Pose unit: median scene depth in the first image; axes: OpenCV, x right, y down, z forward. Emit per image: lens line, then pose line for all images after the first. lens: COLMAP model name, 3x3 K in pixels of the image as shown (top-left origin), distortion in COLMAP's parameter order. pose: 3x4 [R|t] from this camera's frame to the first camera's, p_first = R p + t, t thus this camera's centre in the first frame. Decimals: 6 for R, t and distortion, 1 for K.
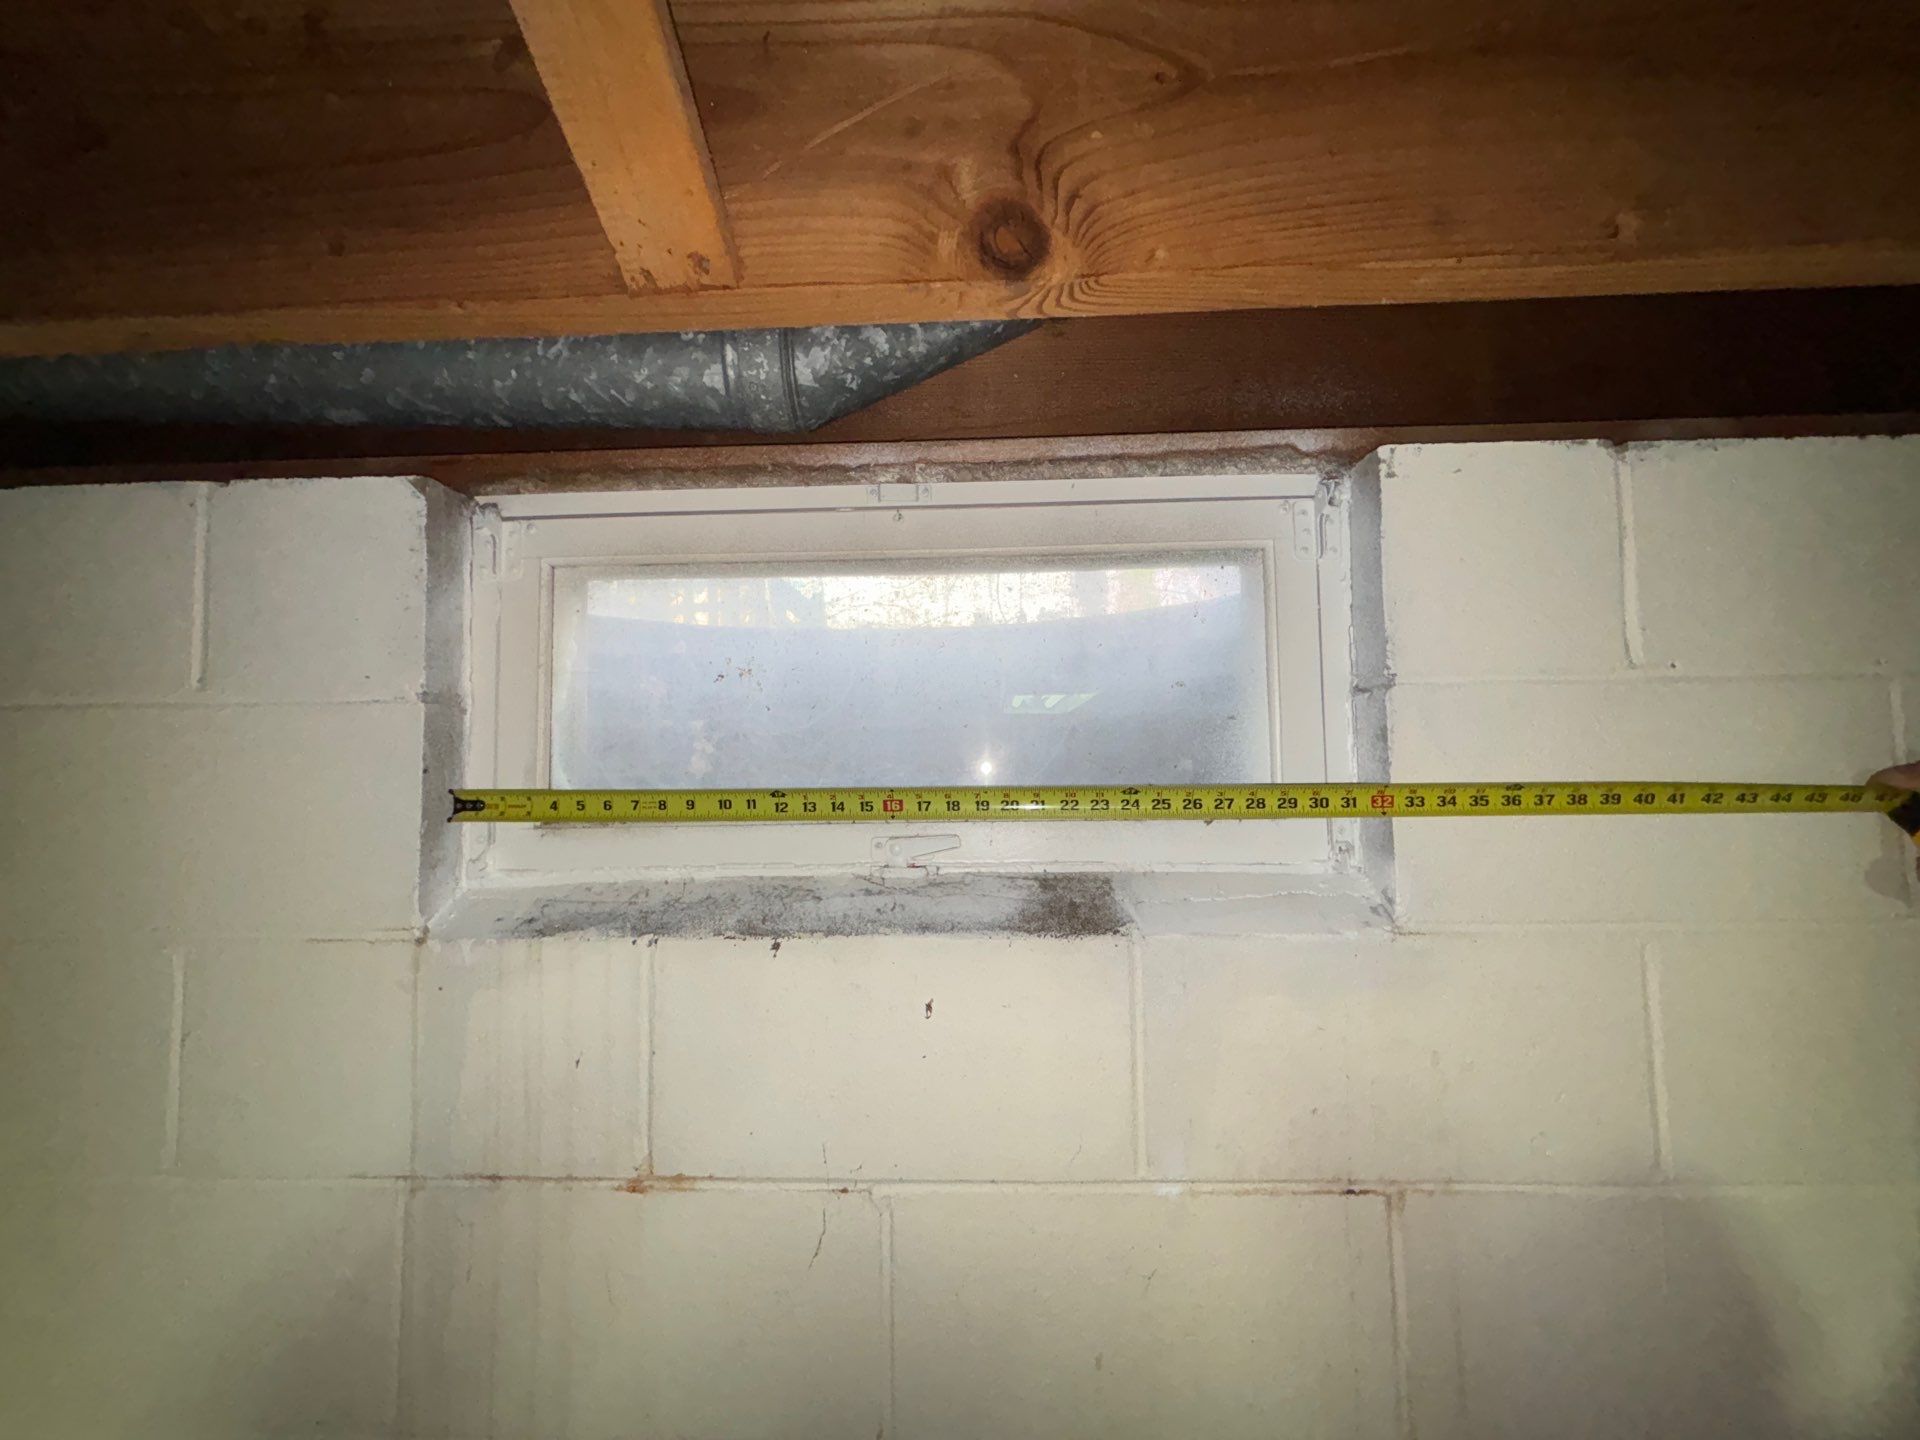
lens RADIAL K [[789.9, 0, 970.5], [0, 789.9, 719.4], [0, 0, 1]] dist [-0.001044, -0.000444]
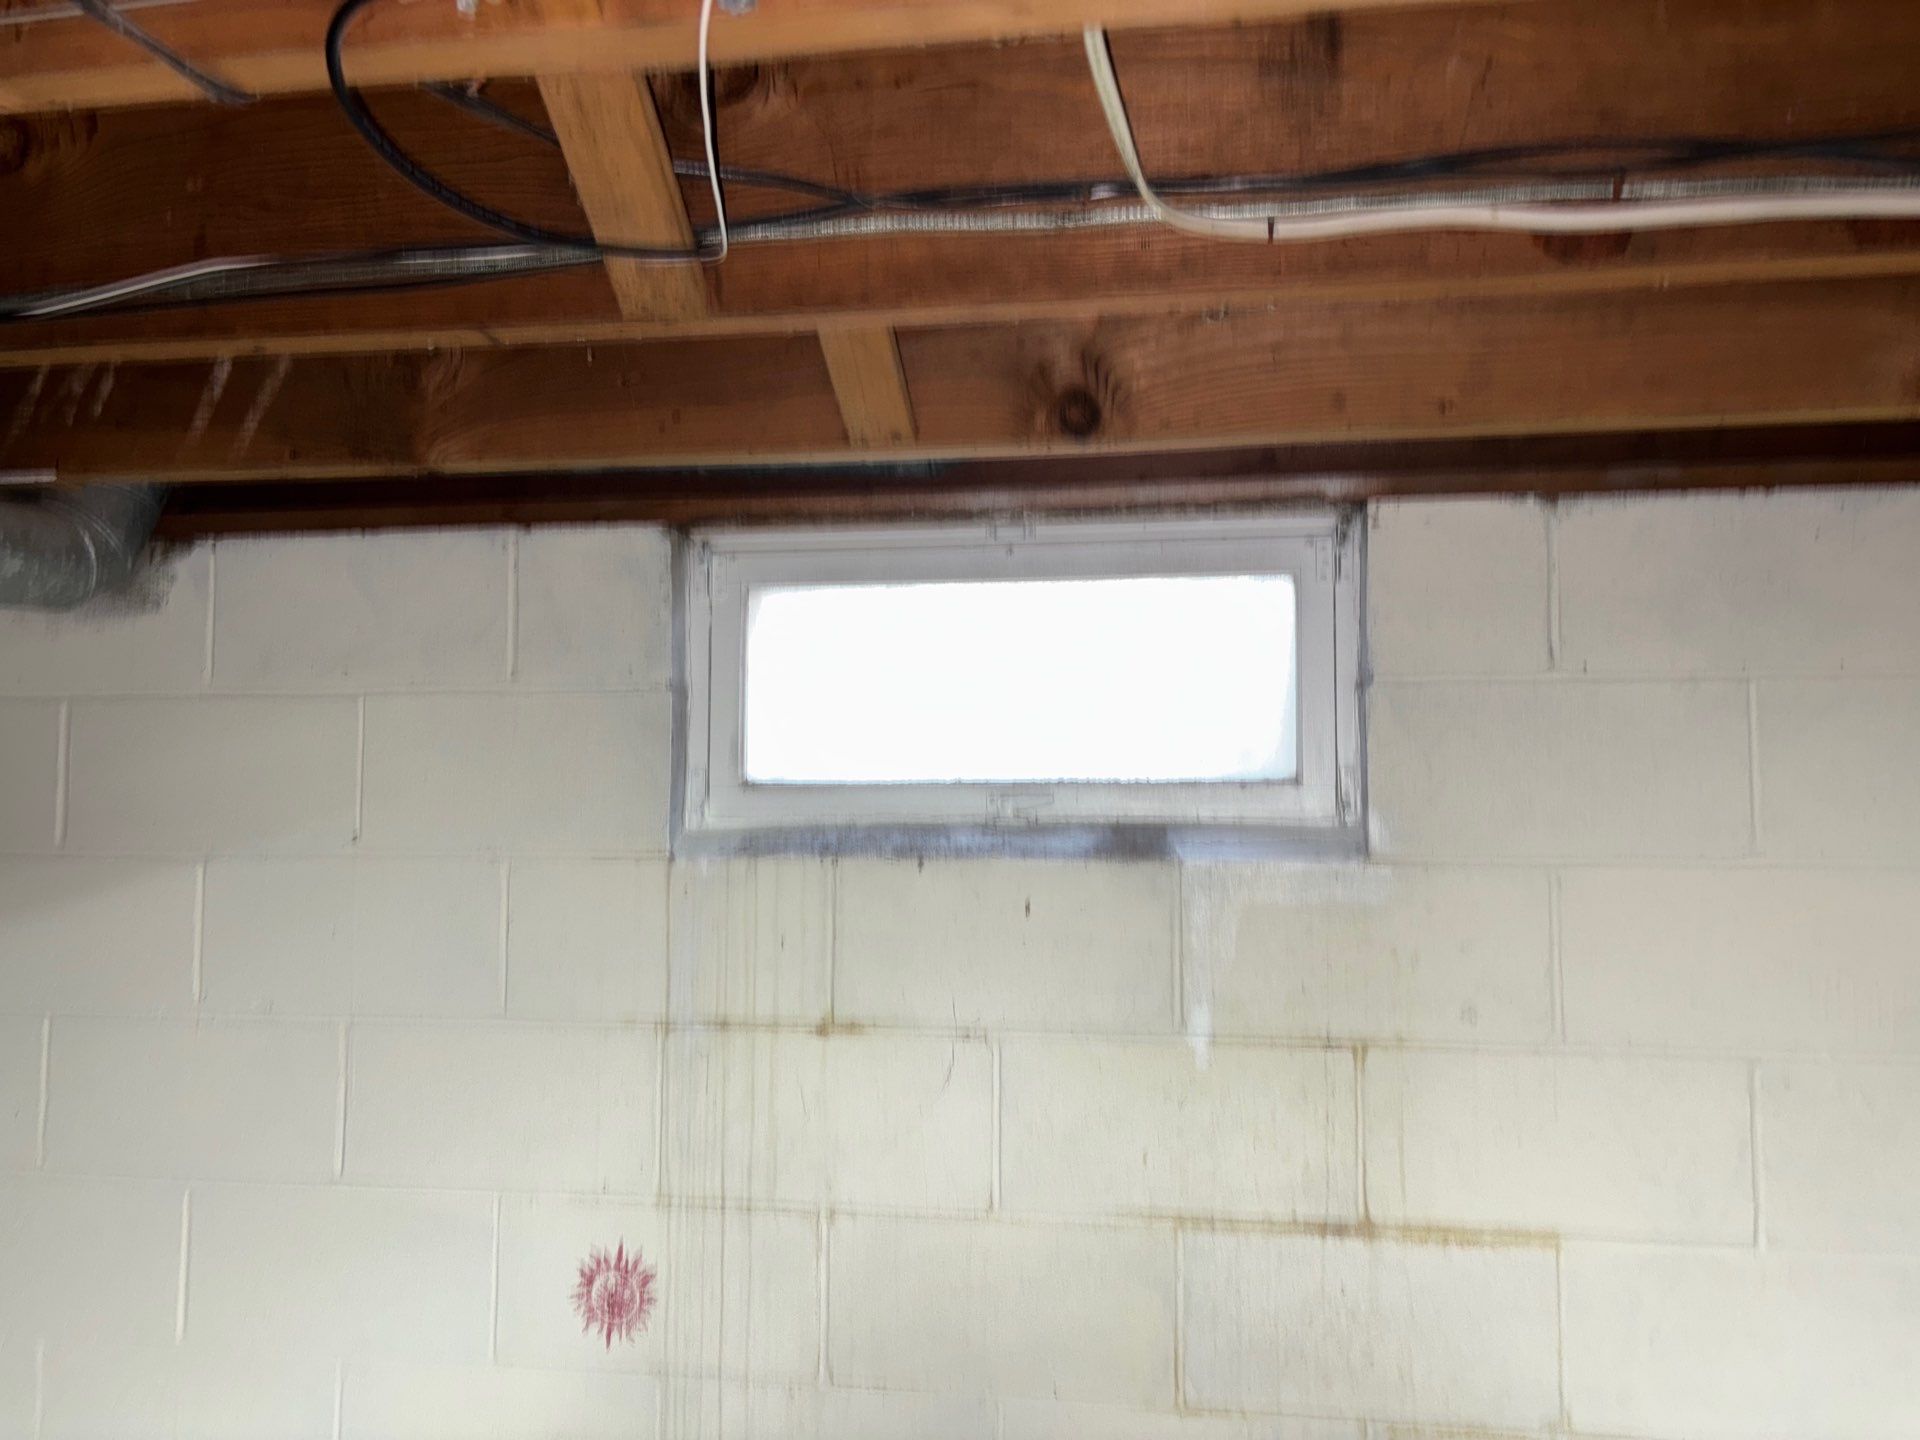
lens RADIAL K [[1503.5, 0, 968.2], [0, 1503.5, 720.2], [0, 0, 1]] dist [0.029595, -0.049977]
pose [[0.993239, 0.009328, -0.115714, 0.136324], [-0.010169, 0.999926, -0.006680, 0.042522], [0.115643, 0.007812, 0.993260, -1.539137]]
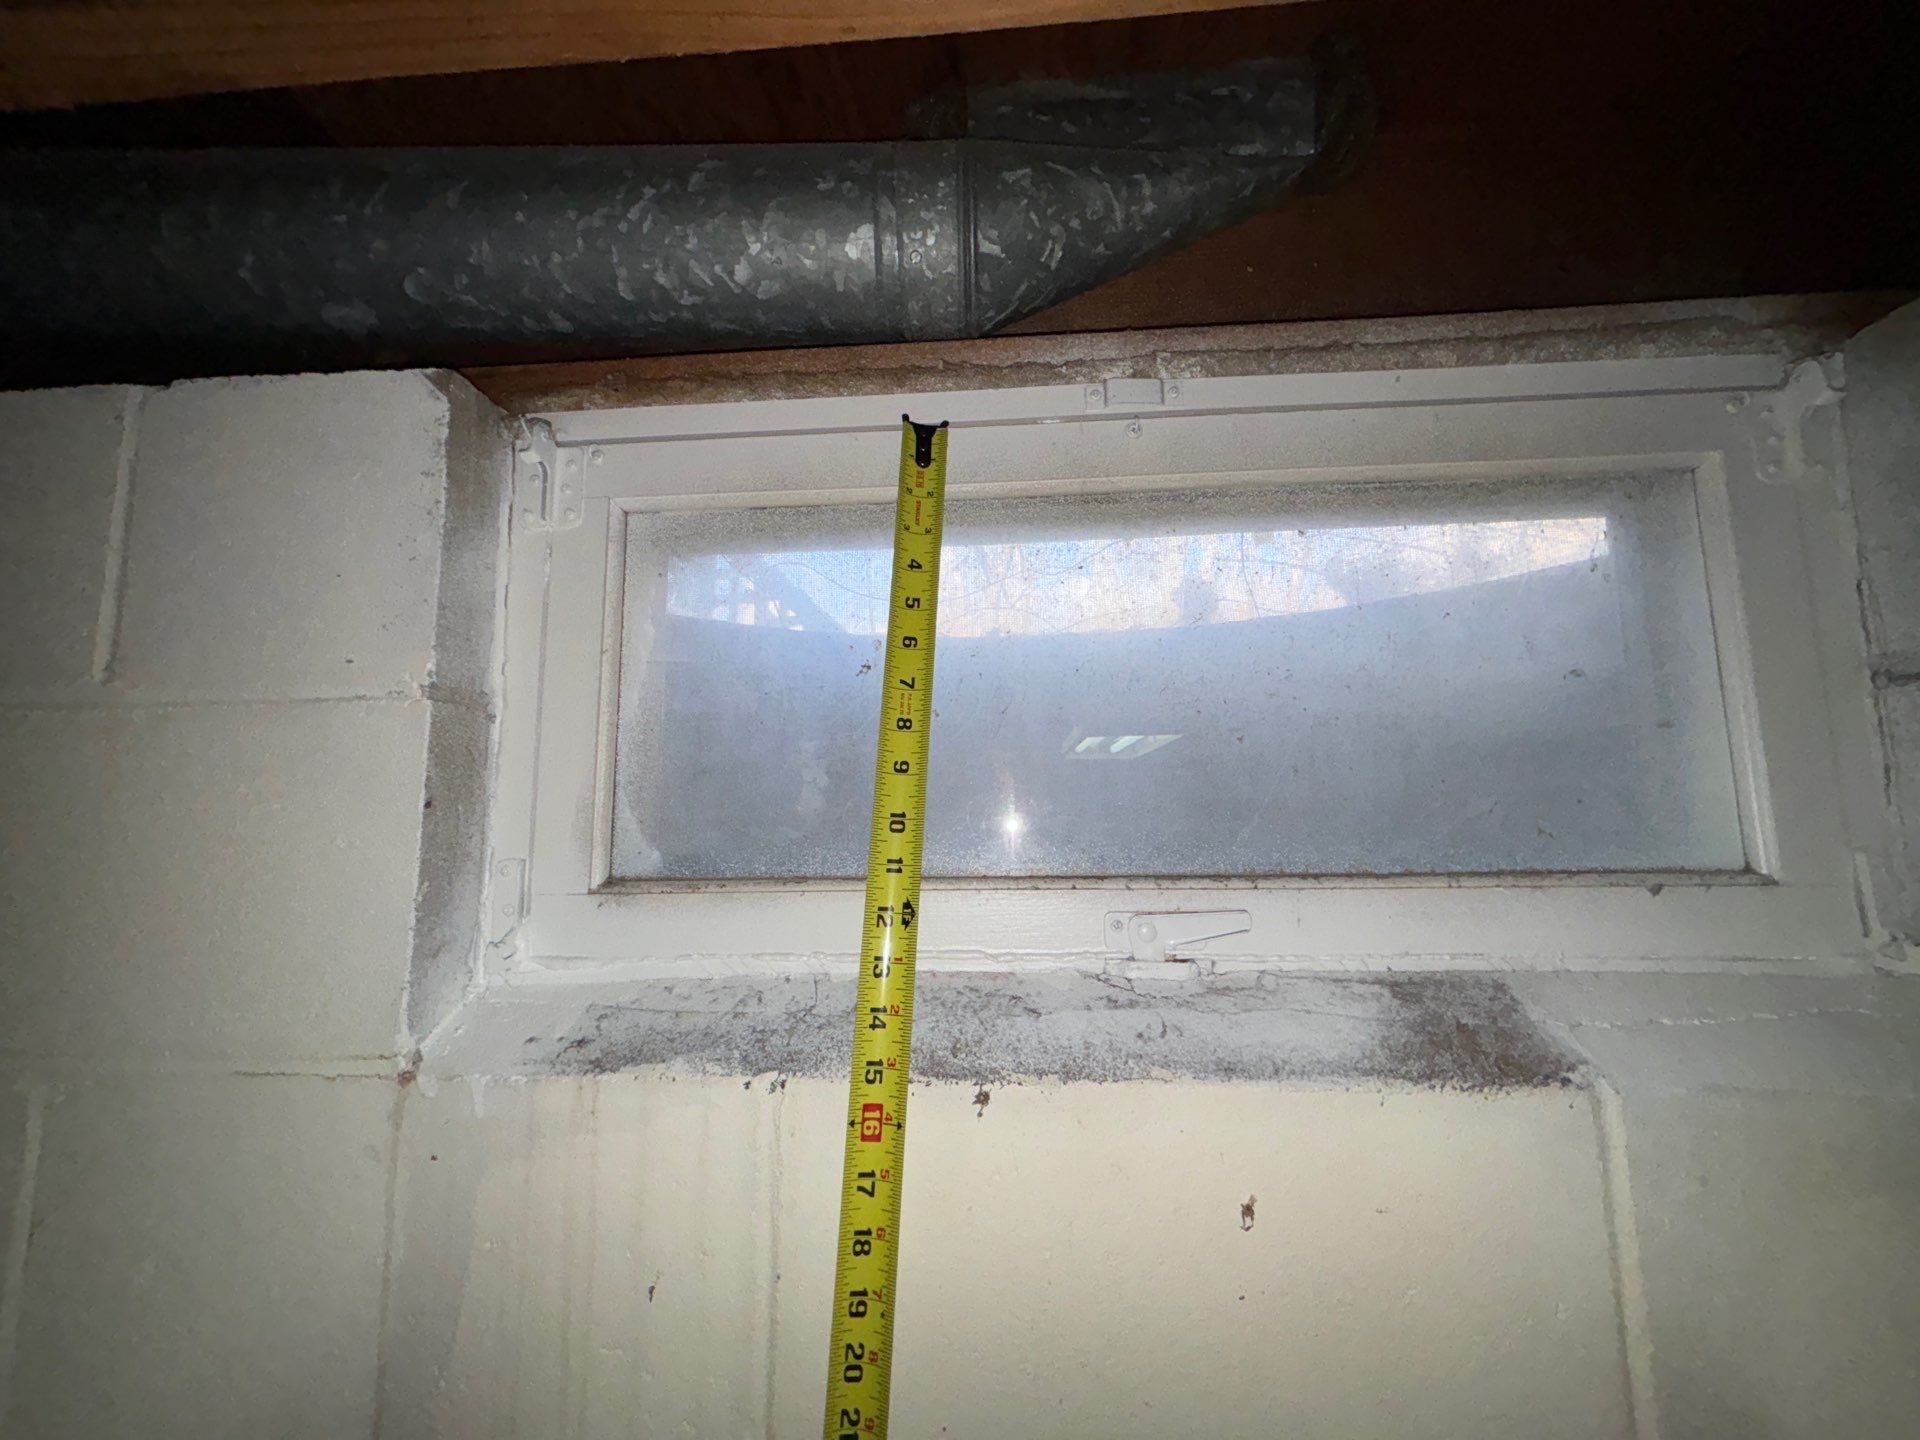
lens RADIAL K [[789.9, 0, 974.0], [0, 789.9, 719.2], [0, 0, 1]] dist [-0.001044, -0.000444]
pose [[0.999437, -0.001091, -0.033533, -0.213541], [-0.001051, 0.997962, -0.063802, 0.034984], [0.033534, 0.063801, 0.997399, 0.351333]]
